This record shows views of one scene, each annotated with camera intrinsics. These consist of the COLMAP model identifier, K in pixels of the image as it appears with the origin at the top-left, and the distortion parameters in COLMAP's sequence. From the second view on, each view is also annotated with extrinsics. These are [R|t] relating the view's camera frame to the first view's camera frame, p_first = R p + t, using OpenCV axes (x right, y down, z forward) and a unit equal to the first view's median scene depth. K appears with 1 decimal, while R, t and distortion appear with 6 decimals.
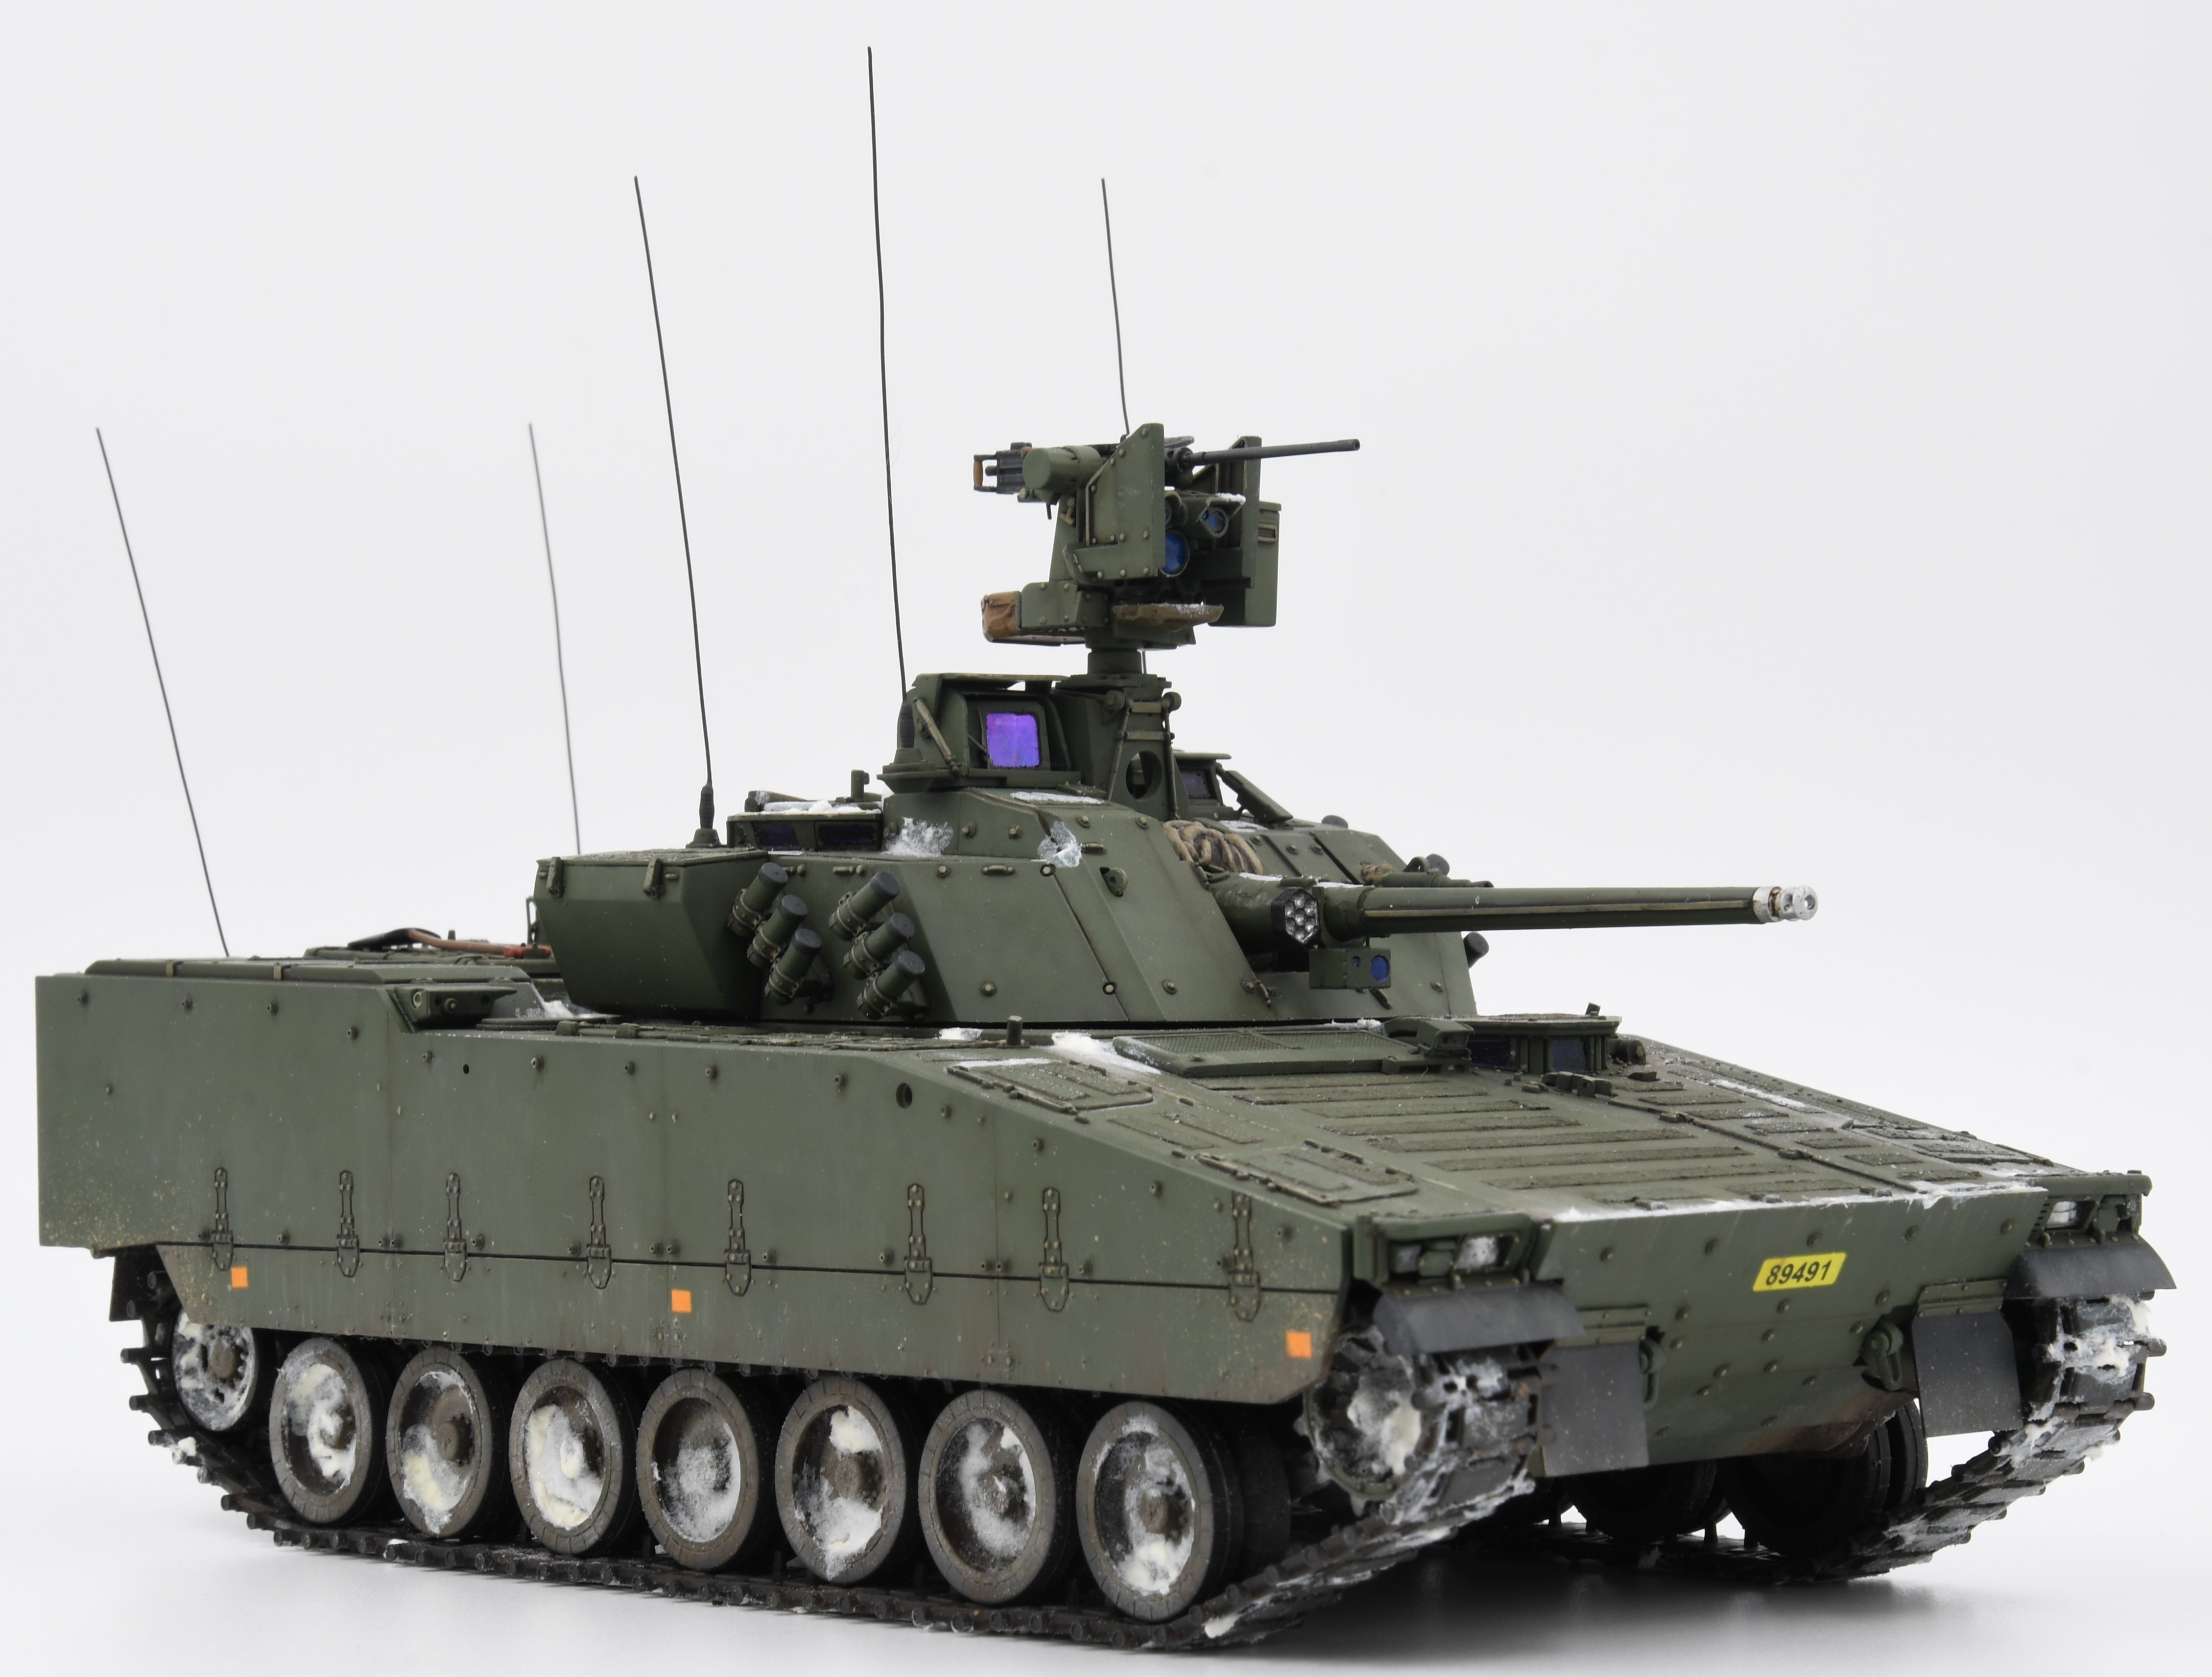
lens RADIAL K [[5581.0, 0, 1106.0], [0, 5581.0, 838.5], [0, 0, 1]] dist [0.179141, -0.141286]
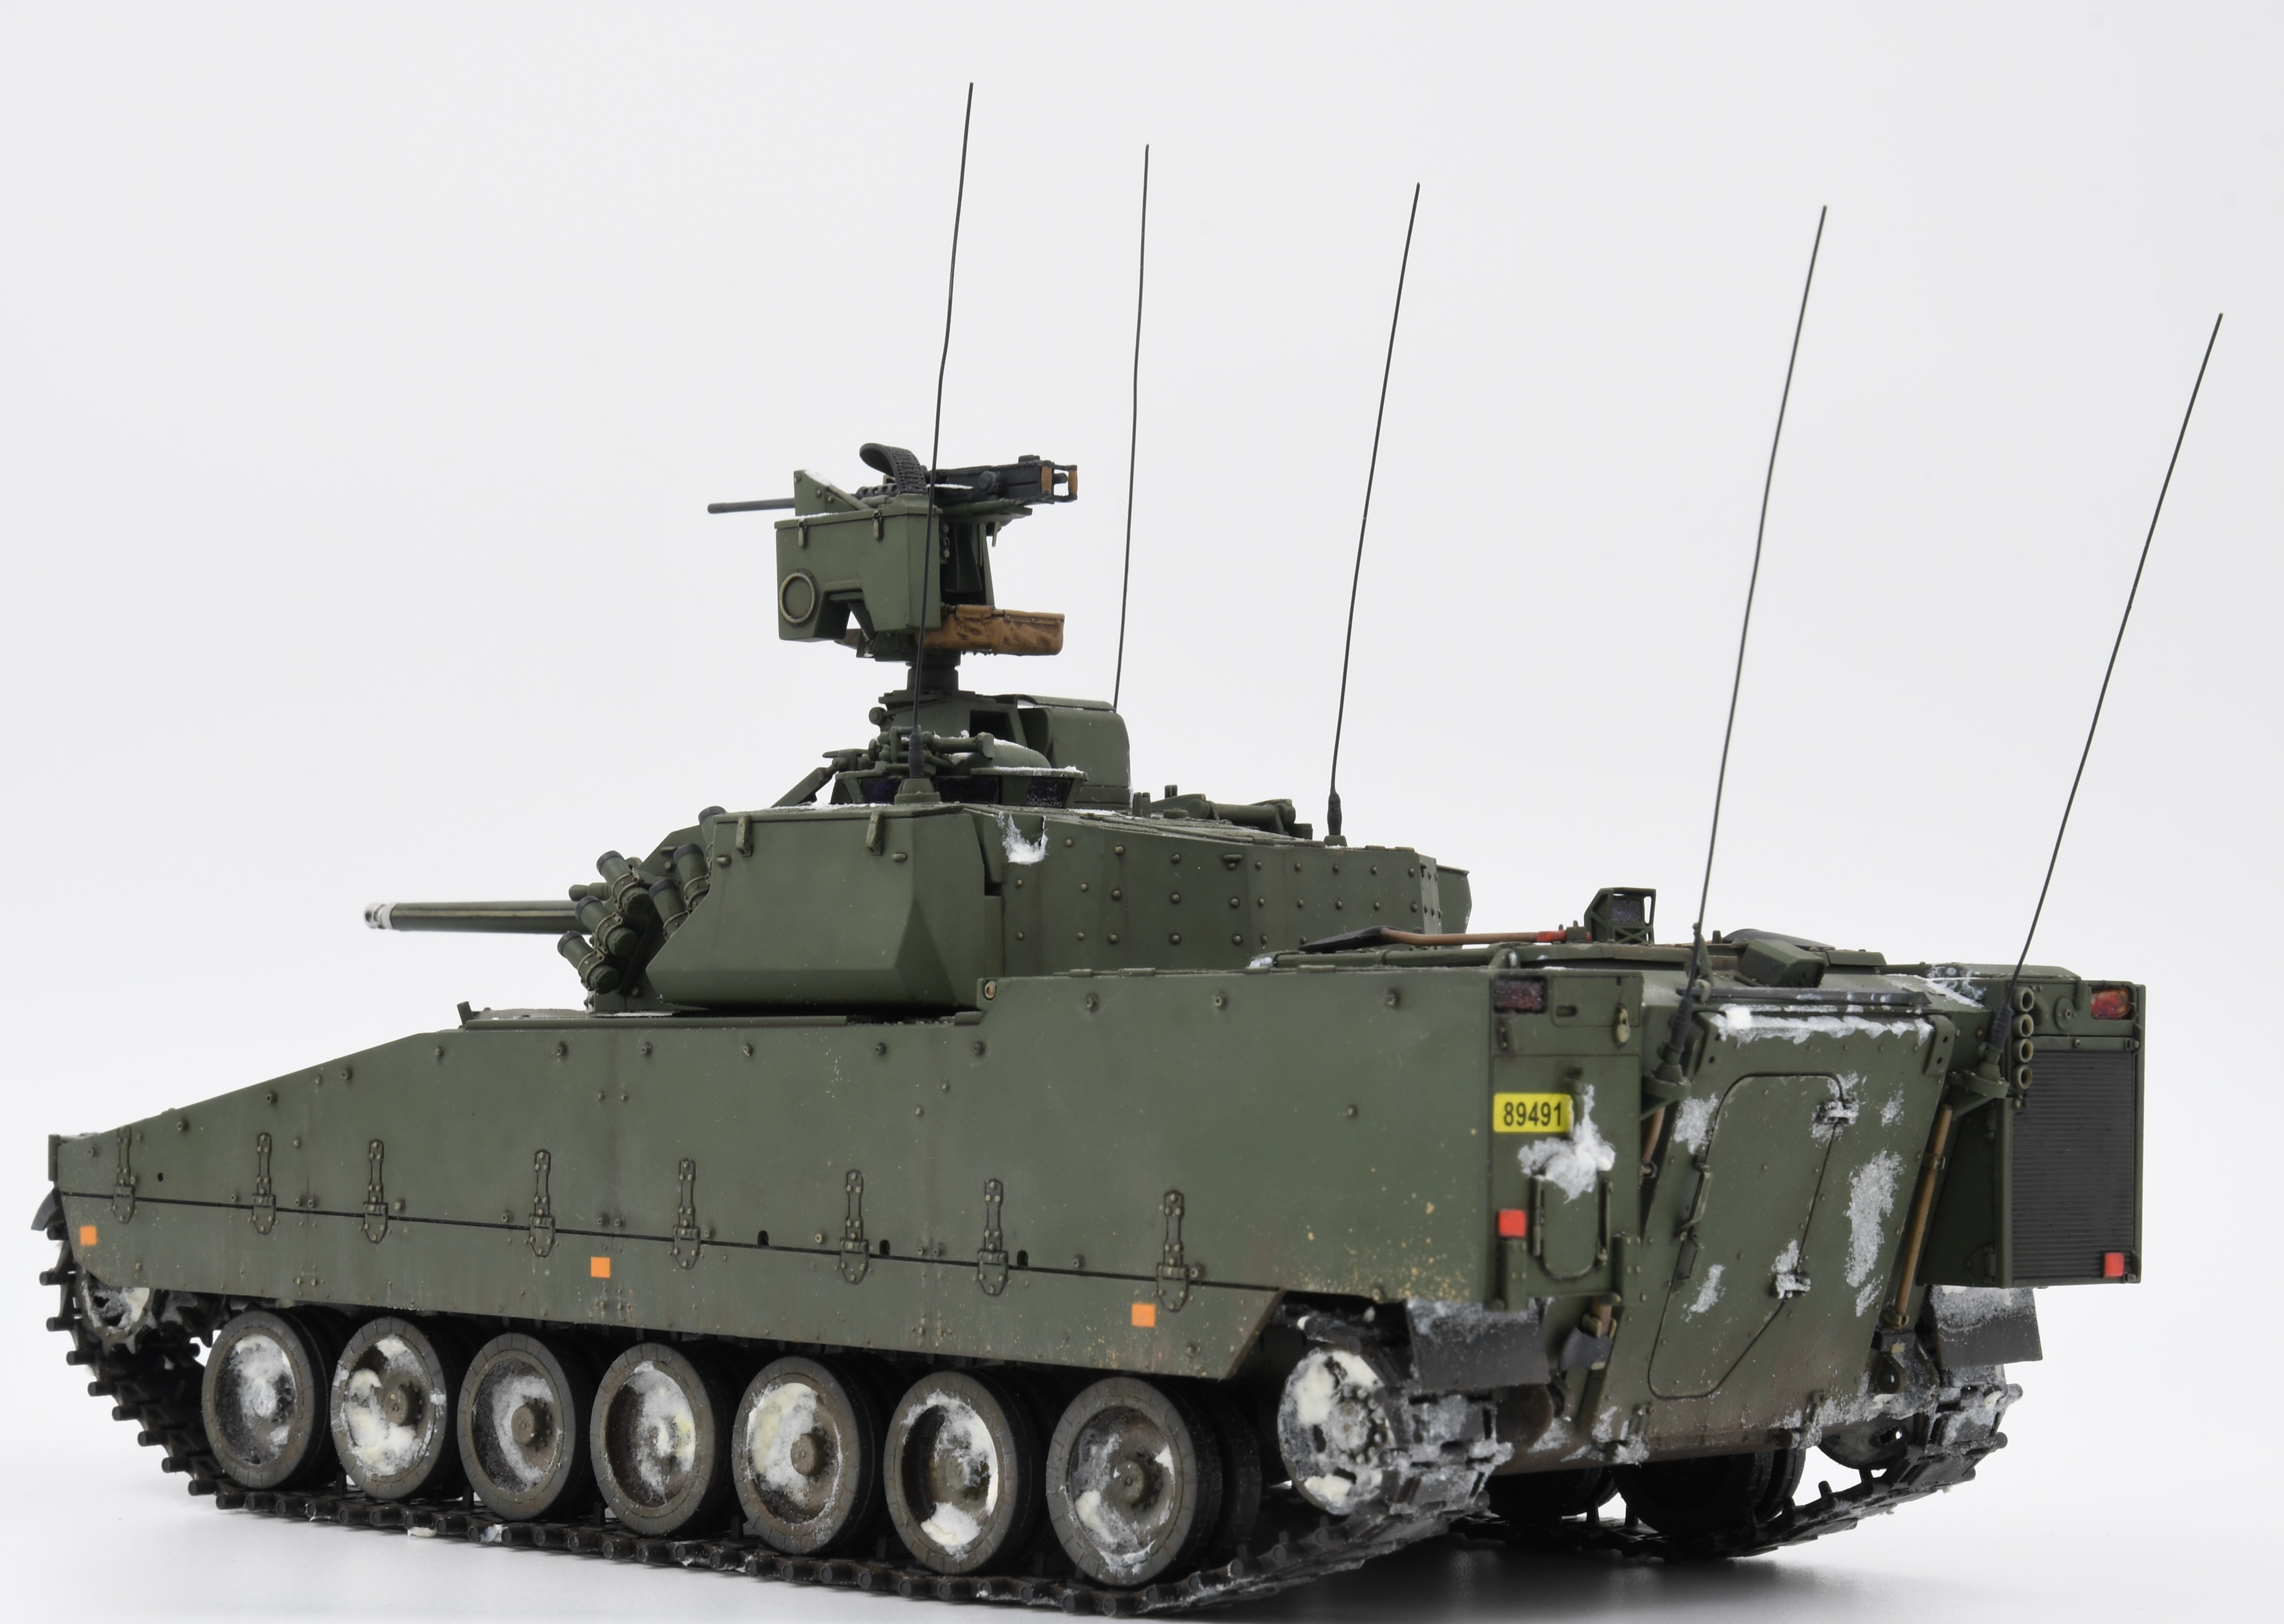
lens RADIAL K [[5177.7, 0, 1142.0], [0, 5177.7, 812.0], [0, 0, 1]] dist [0.199978, -0.084289]
pose [[-0.998917, -0.007884, -0.045865, -0.124604], [-0.005610, 0.998758, -0.049515, 0.042550], [0.046199, -0.049204, -0.997720, 1.932318]]
